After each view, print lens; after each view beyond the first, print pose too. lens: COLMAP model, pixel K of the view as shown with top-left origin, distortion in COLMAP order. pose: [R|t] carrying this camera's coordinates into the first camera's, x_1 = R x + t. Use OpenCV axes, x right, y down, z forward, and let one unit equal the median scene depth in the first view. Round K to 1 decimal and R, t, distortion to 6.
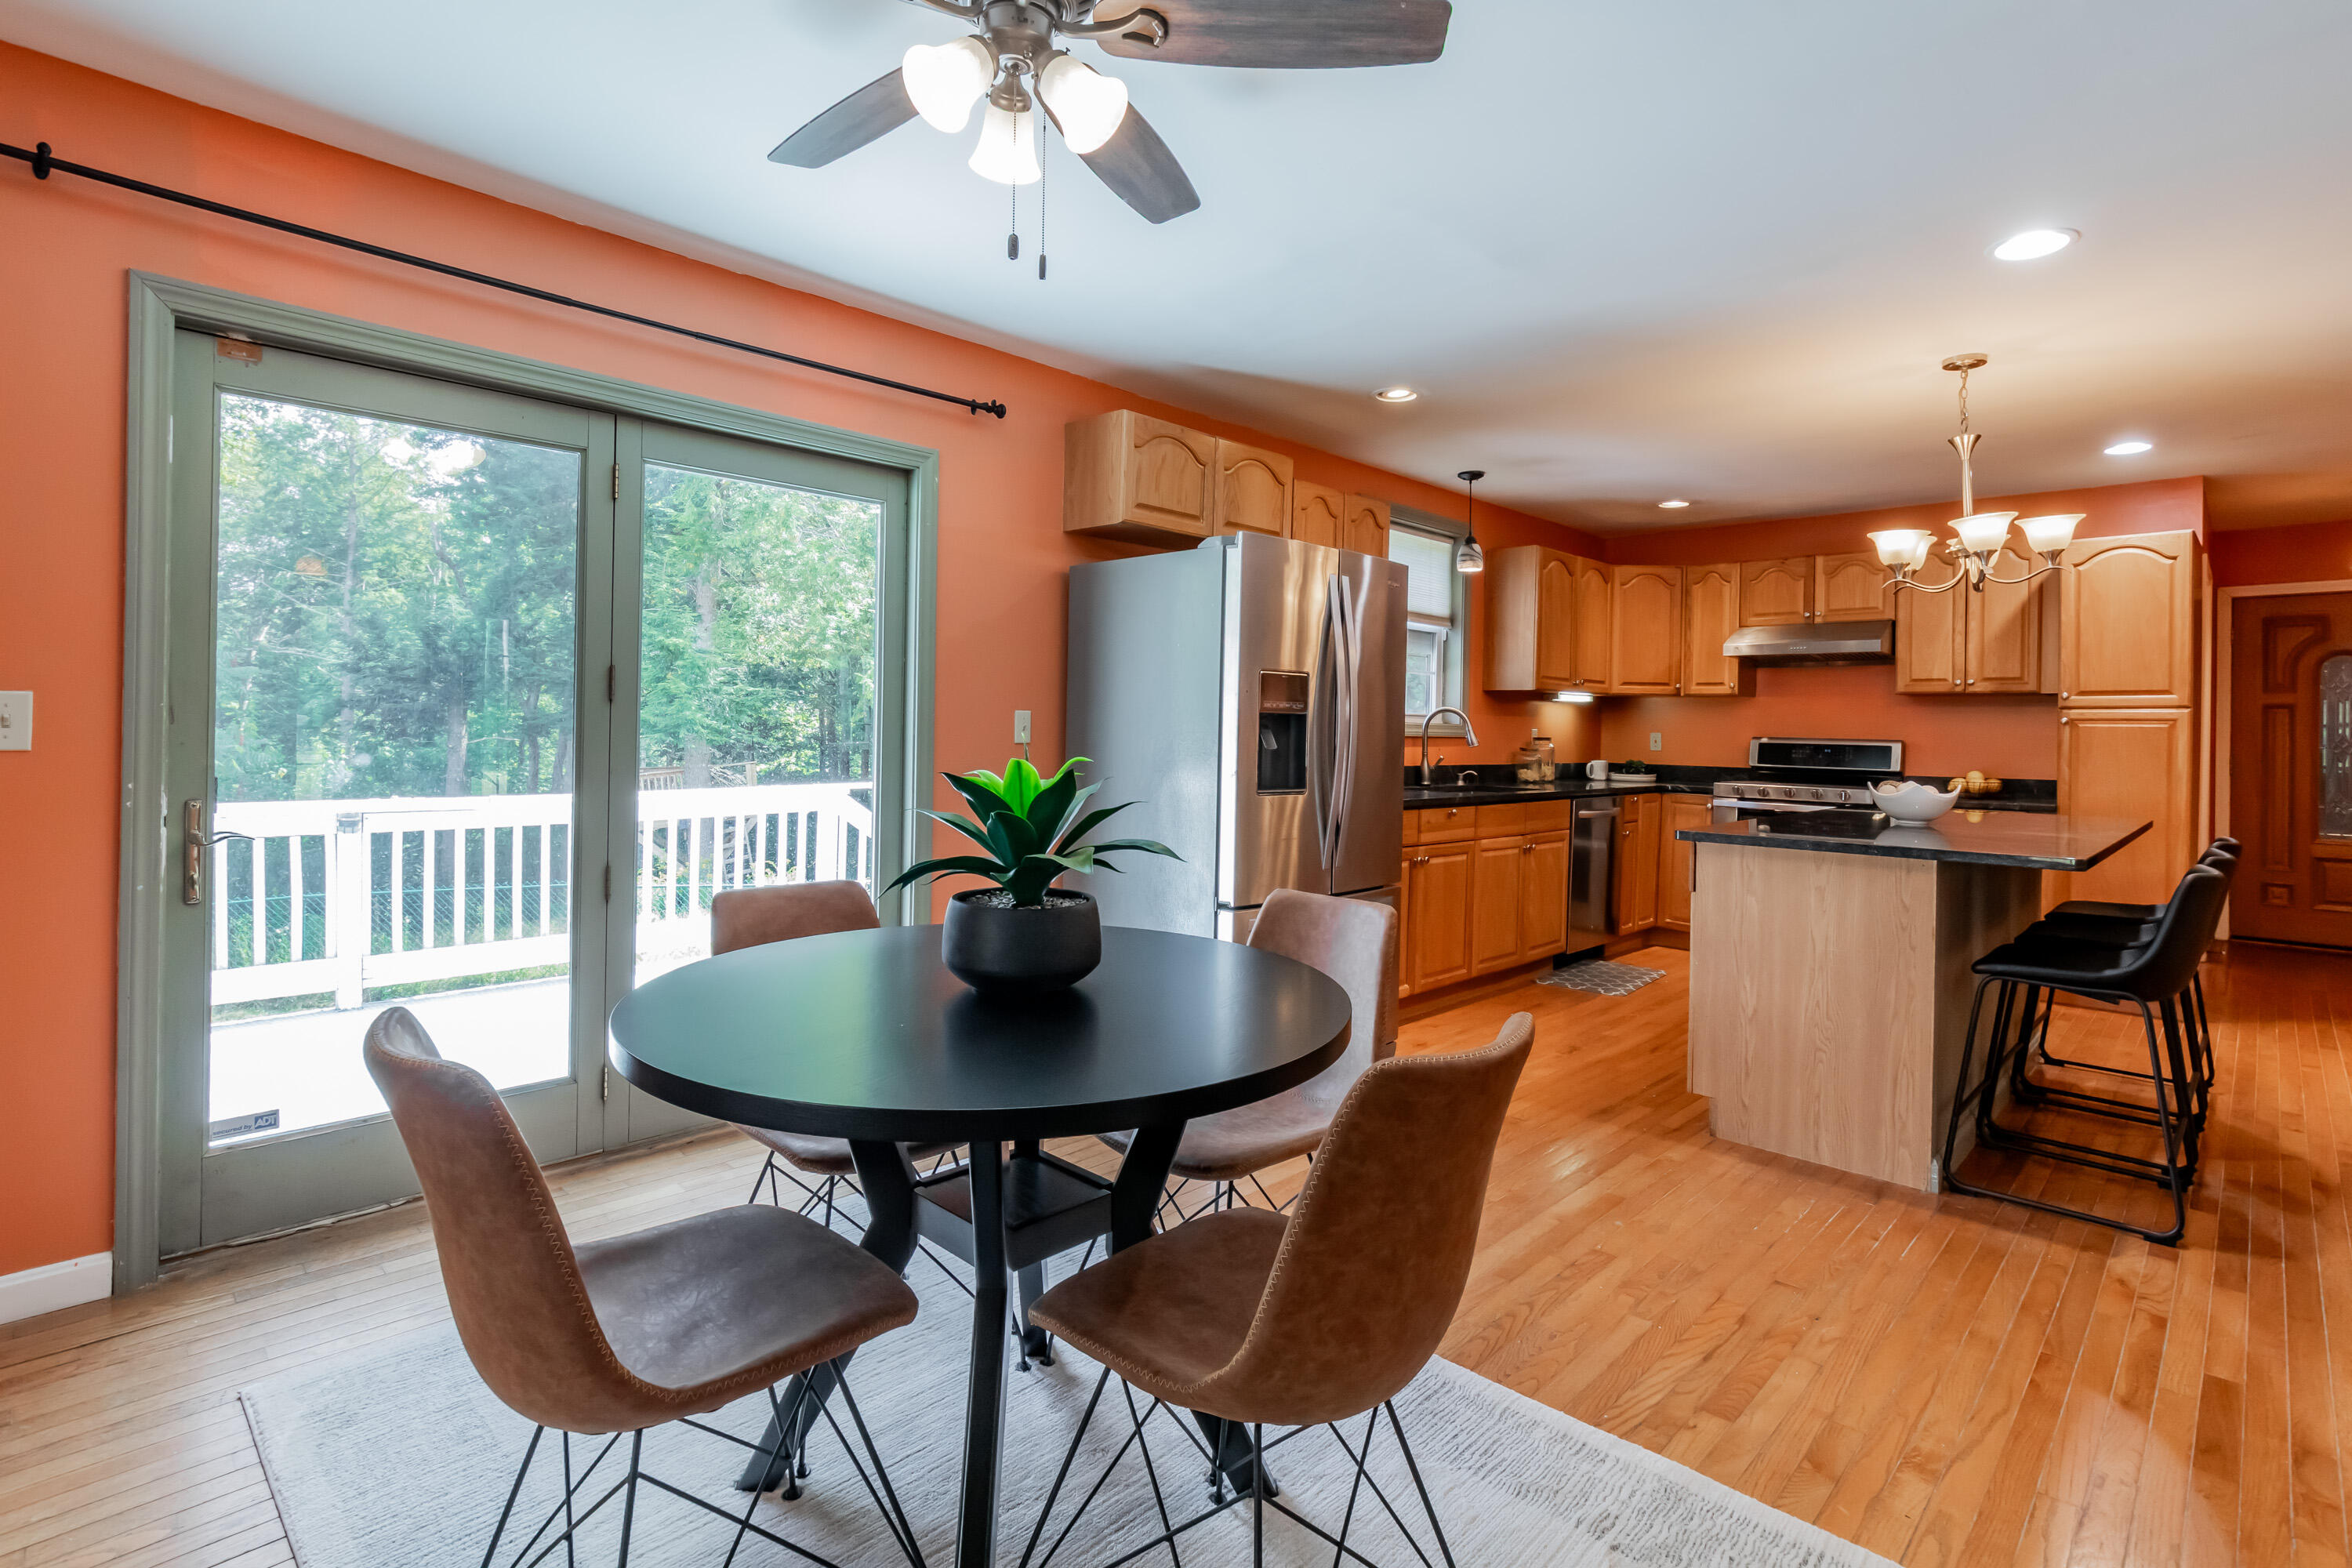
lens RADIAL K [[1124.3, 0, 1181.7], [0, 1124.3, 733.6], [0, 0, 1]] dist [-0.003579, -0.000517]
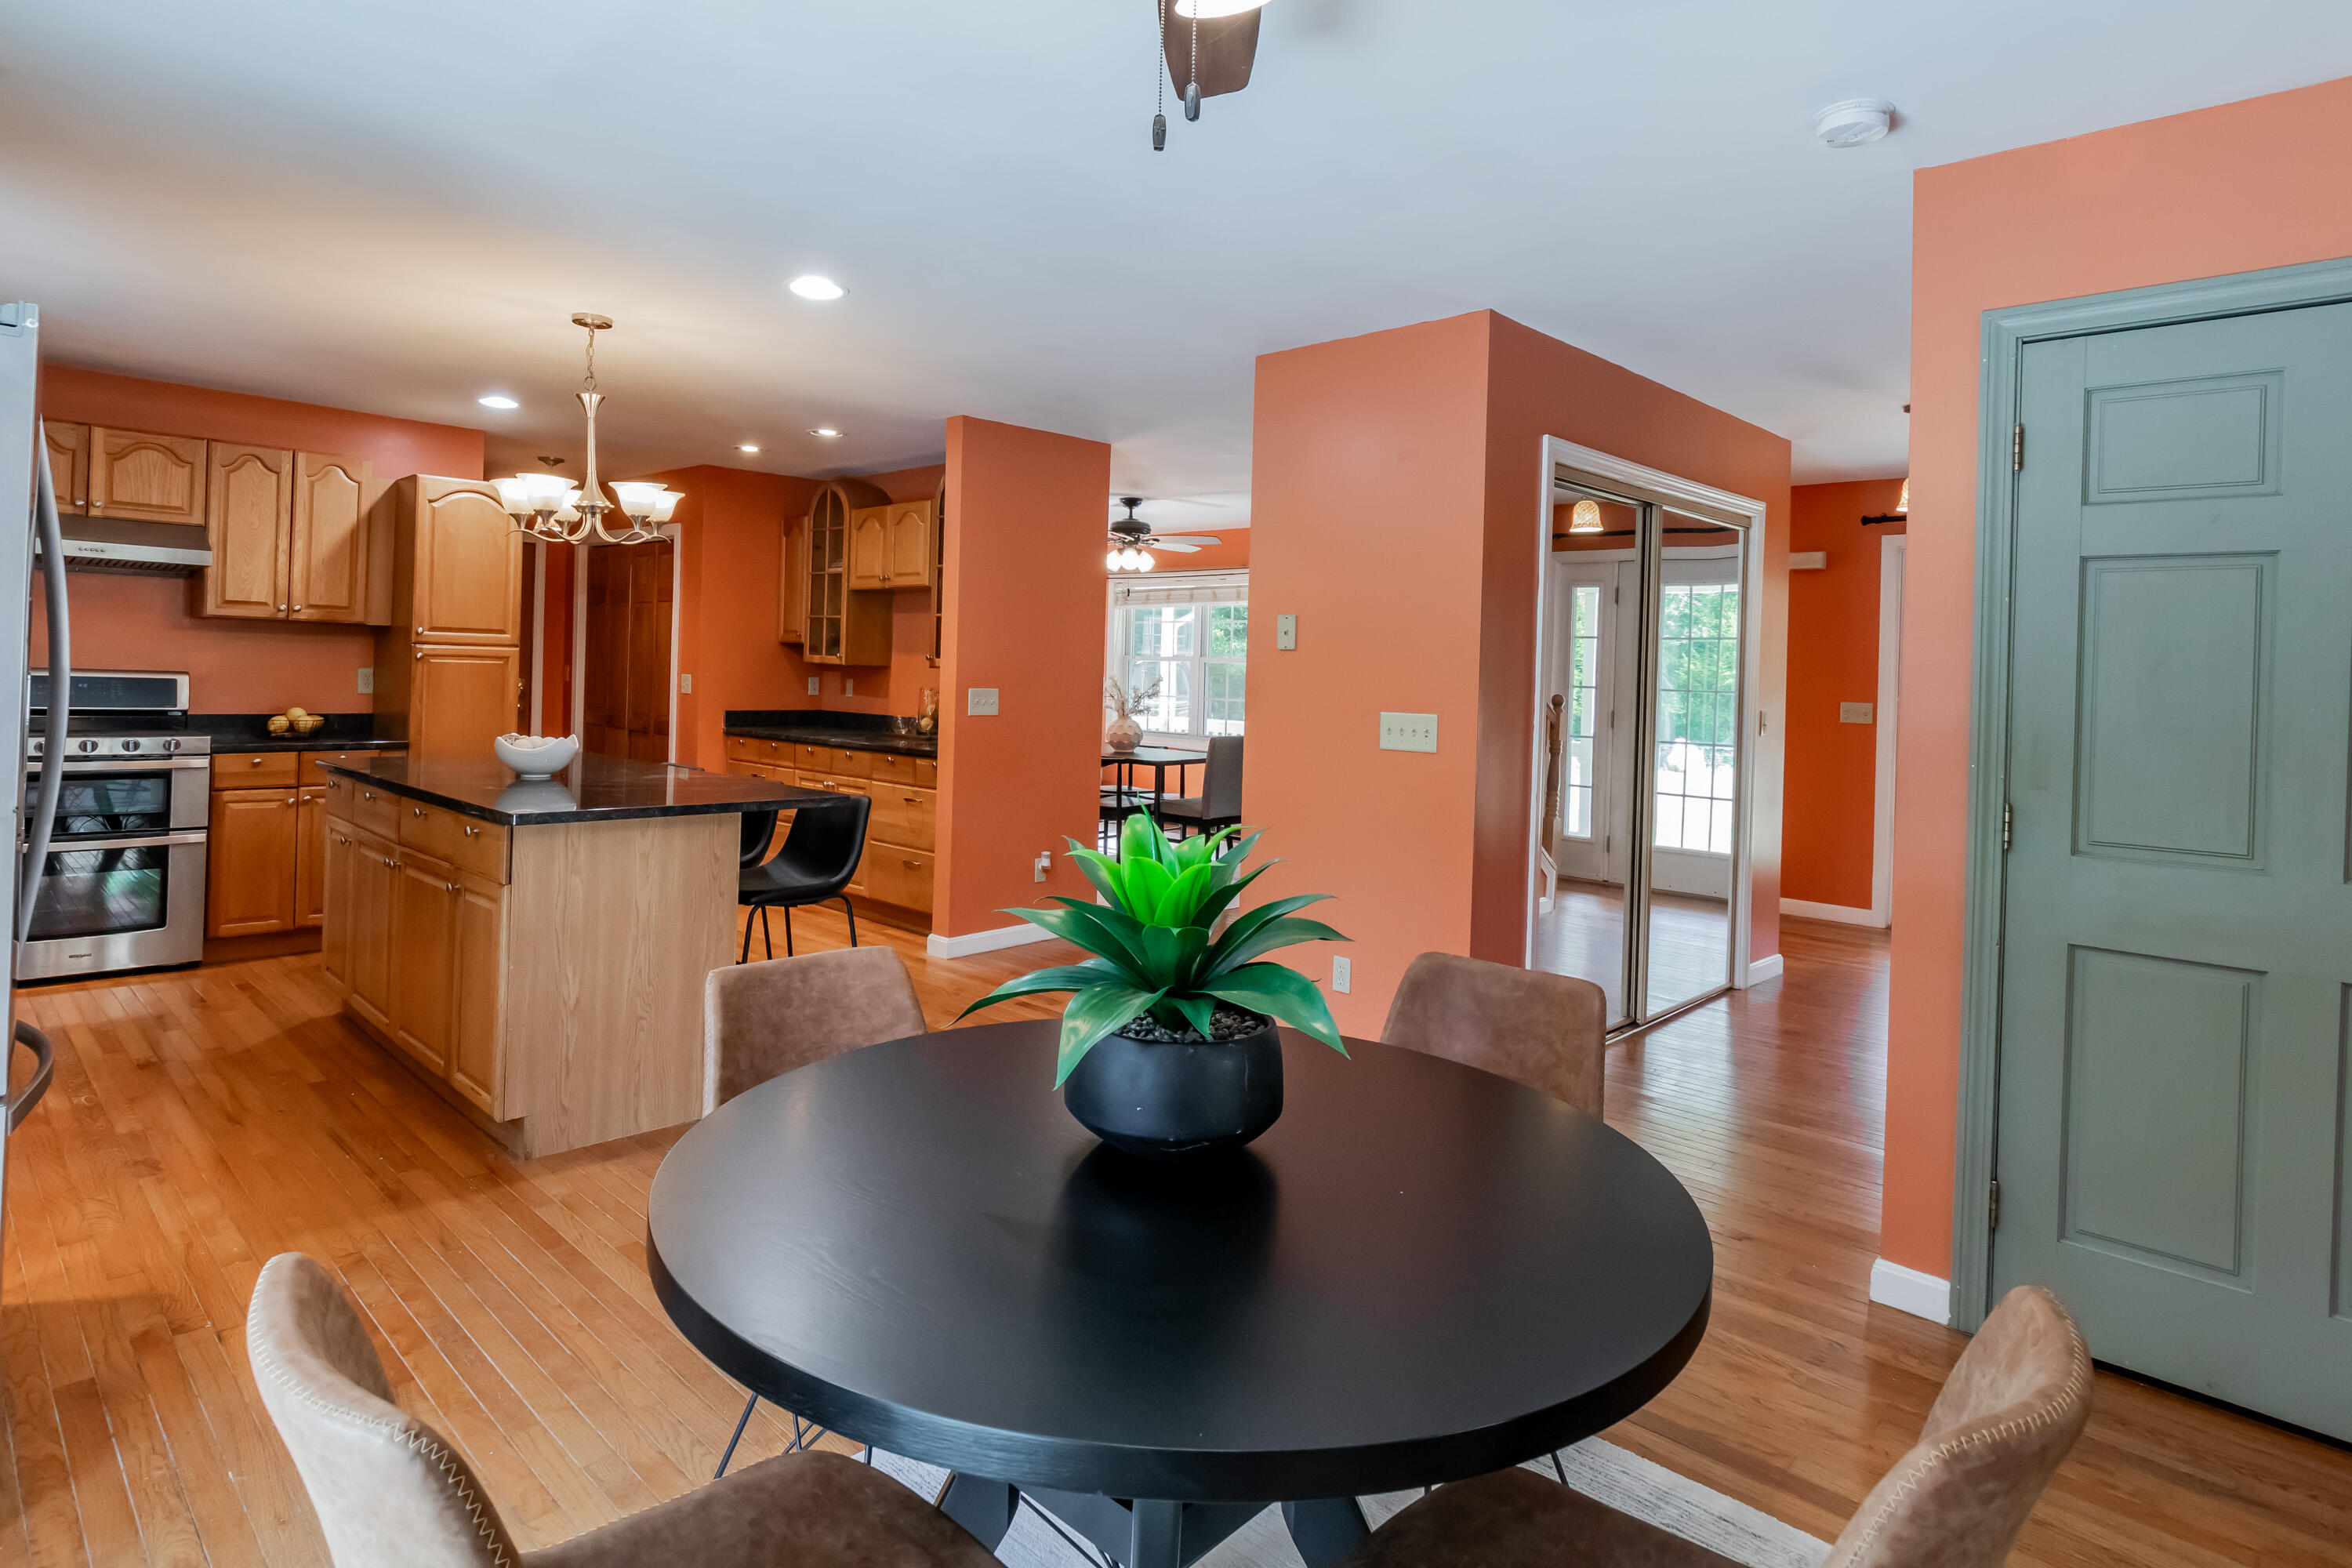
lens RADIAL K [[1262.0, 0, 1175.1], [0, 1262.0, 671.0], [0, 0, 1]] dist [0.001510, 0.000080]
pose [[-0.003914, -0.012590, 0.999913, -0.455373], [-0.026217, 0.999578, 0.012484, -0.041114], [-0.999649, -0.026166, -0.004243, 0.465236]]
